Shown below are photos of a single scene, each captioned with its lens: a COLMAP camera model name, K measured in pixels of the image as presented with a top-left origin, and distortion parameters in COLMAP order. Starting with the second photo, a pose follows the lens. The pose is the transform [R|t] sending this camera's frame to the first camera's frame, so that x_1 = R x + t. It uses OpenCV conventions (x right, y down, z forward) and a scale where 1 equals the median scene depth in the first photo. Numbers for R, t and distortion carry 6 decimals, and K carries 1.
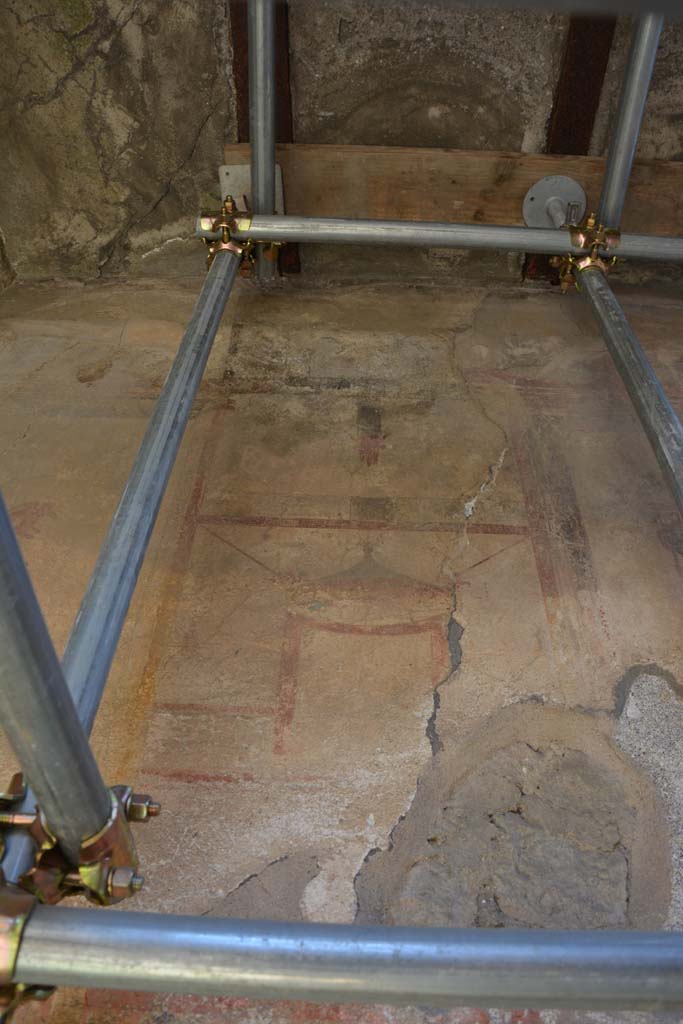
lens RADIAL K [[762.6, 0, 341.5], [0, 762.6, 512.0], [0, 0, 1]] dist [-0.144313, 0.097653]
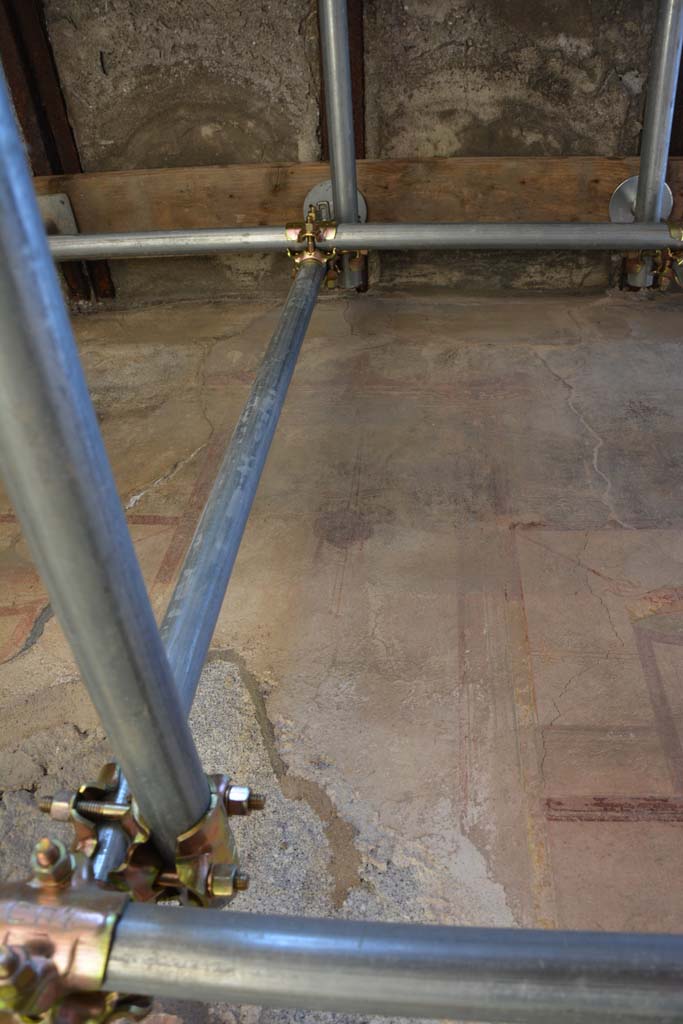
lens RADIAL K [[762.6, 0, 341.5], [0, 762.6, 512.0], [0, 0, 1]] dist [-0.144313, 0.097653]
pose [[0.994812, -0.020709, -0.099602, 0.417073], [0.013912, 0.997557, -0.068458, 0.062479], [0.100776, 0.066717, 0.992670, 0.034086]]
